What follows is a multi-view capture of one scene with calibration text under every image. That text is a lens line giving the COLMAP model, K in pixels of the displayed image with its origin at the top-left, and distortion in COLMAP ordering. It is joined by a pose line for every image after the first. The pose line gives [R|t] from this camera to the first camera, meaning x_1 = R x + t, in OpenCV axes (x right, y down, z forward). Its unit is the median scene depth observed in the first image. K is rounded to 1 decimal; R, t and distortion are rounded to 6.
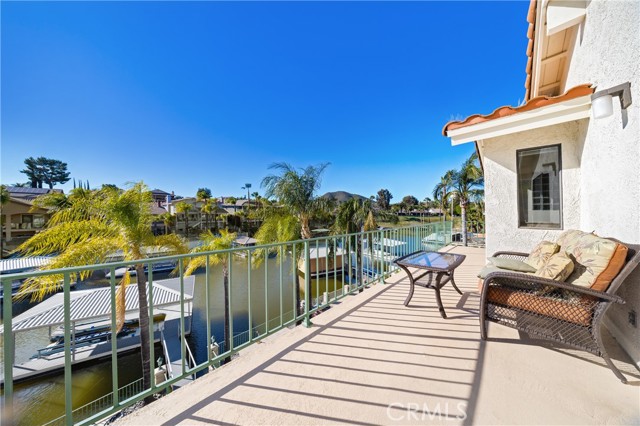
lens RADIAL K [[192.3, 0, 319.6], [0, 192.3, 213.9], [0, 0, 1]] dist [-0.006337, 0.000000]
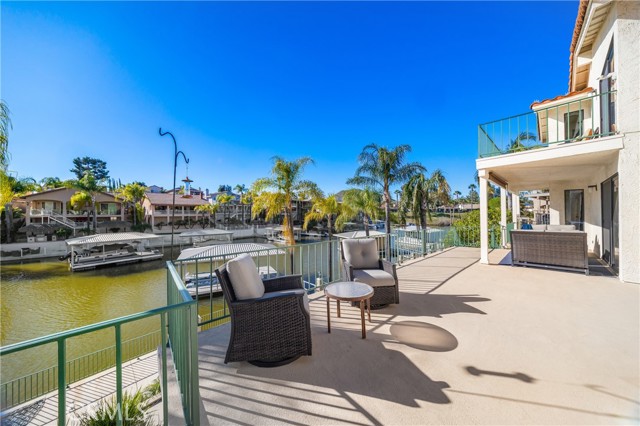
lens RADIAL K [[204.9, 0, 316.9], [0, 204.9, 213.4], [0, 0, 1]] dist [-0.007400, 0.000049]
pose [[0.996963, -0.002988, -0.077825, -1.427092], [0.002905, 0.999995, -0.001184, 0.696195], [0.077828, 0.000954, 0.996966, -1.347165]]
